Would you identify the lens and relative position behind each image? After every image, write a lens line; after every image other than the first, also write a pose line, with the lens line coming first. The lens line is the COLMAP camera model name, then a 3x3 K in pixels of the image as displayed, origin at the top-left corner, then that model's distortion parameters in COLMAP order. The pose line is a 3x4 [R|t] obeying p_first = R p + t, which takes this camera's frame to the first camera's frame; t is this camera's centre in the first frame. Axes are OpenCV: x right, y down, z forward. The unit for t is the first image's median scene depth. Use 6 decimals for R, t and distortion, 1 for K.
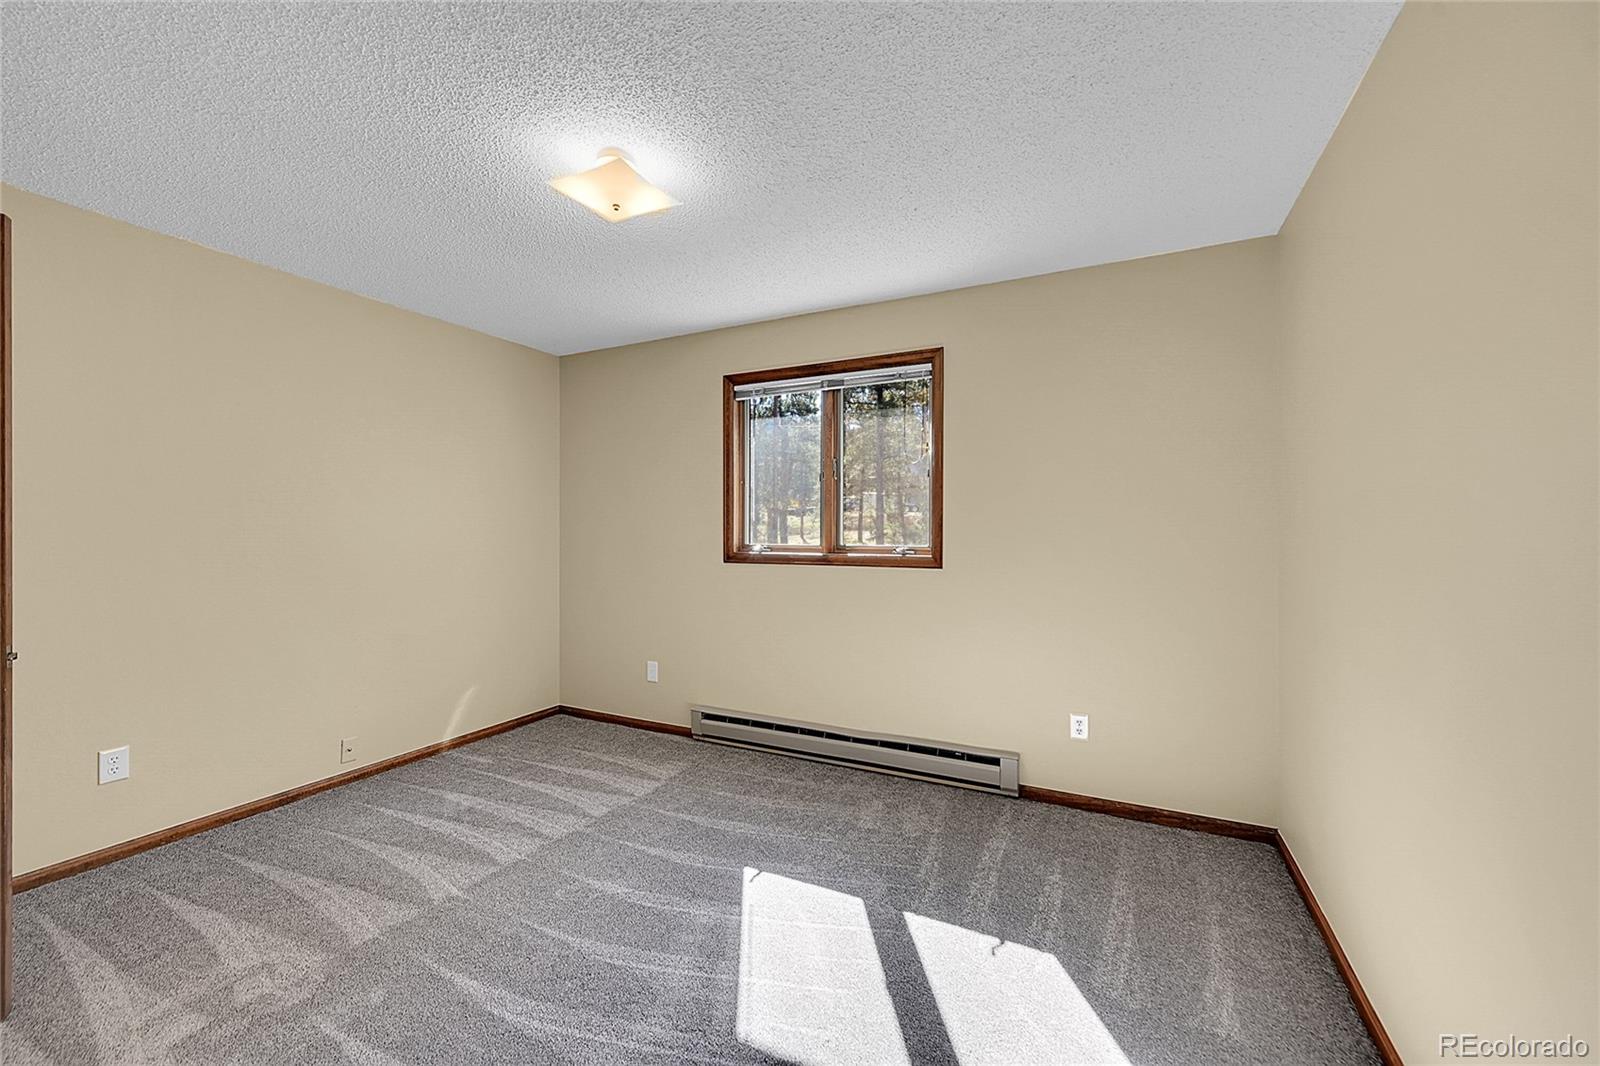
lens RADIAL K [[629.8, 0, 800.0], [0, 629.8, 533.0], [0, 0, 1]] dist [-0.002326, 0.000382]
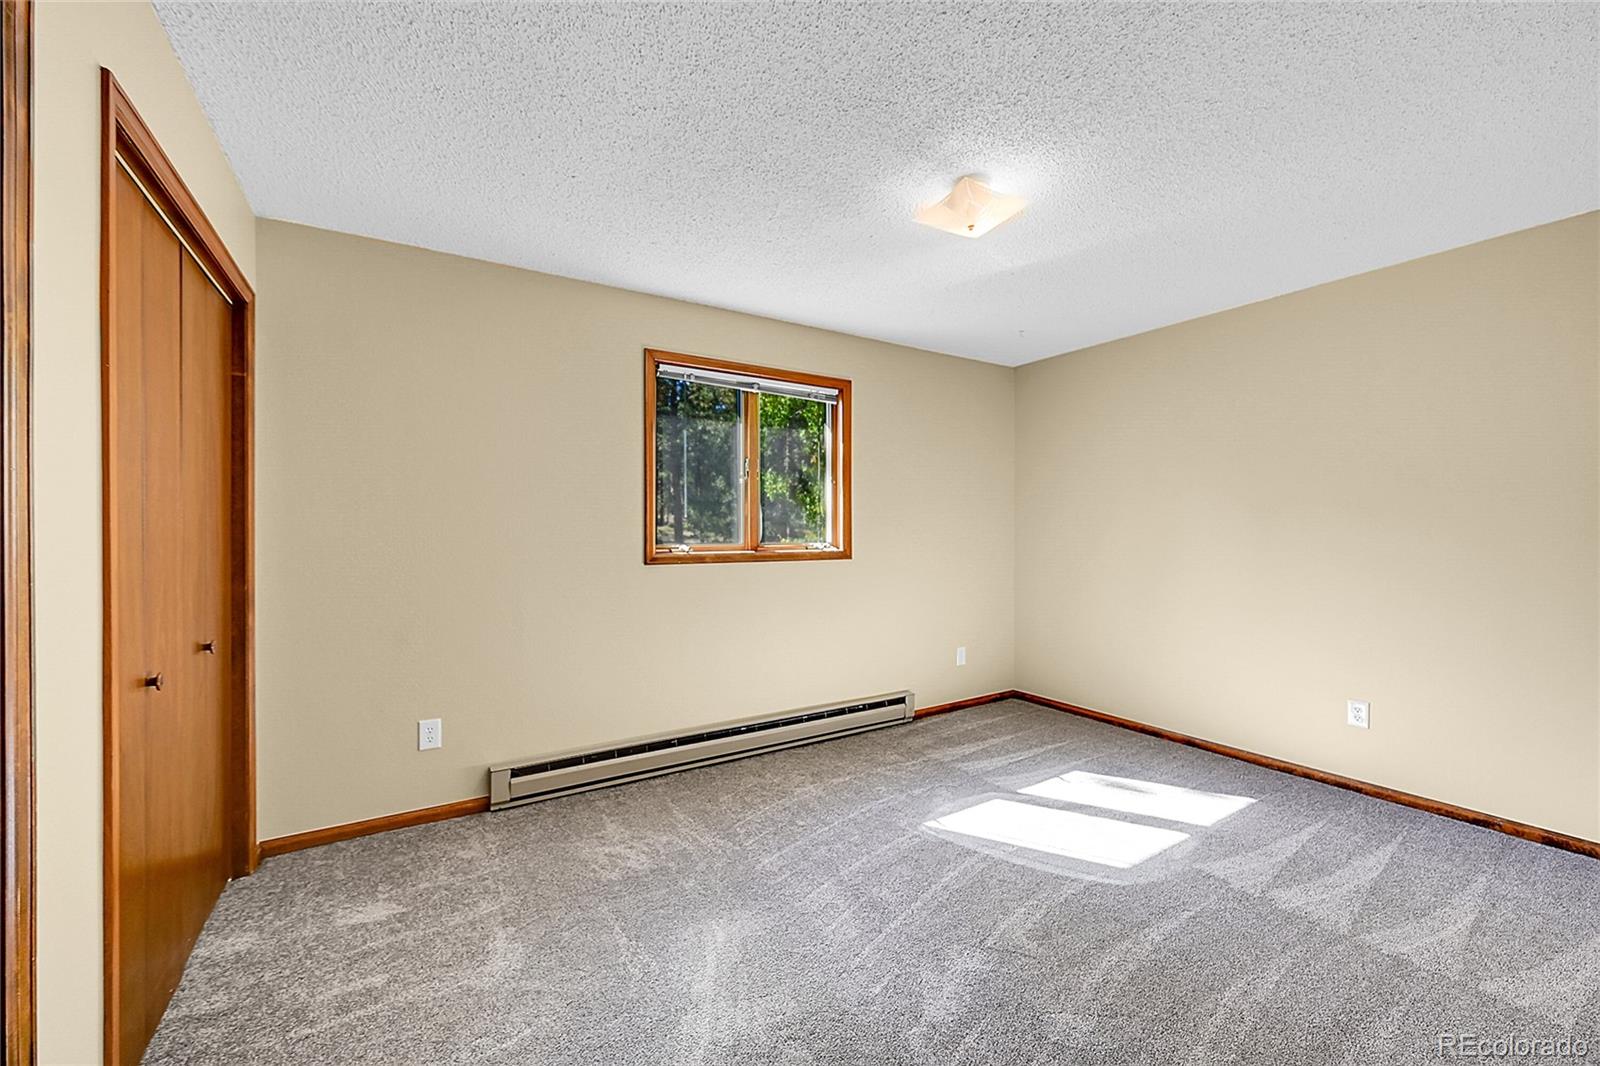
lens RADIAL K [[629.8, 0, 800.0], [0, 629.8, 533.0], [0, 0, 1]] dist [-0.002326, 0.000382]
pose [[0.526727, -0.004716, 0.850022, -0.862837], [0.003133, 0.999989, 0.003607, -0.000146], [-0.850029, 0.000763, 0.526735, 0.433082]]
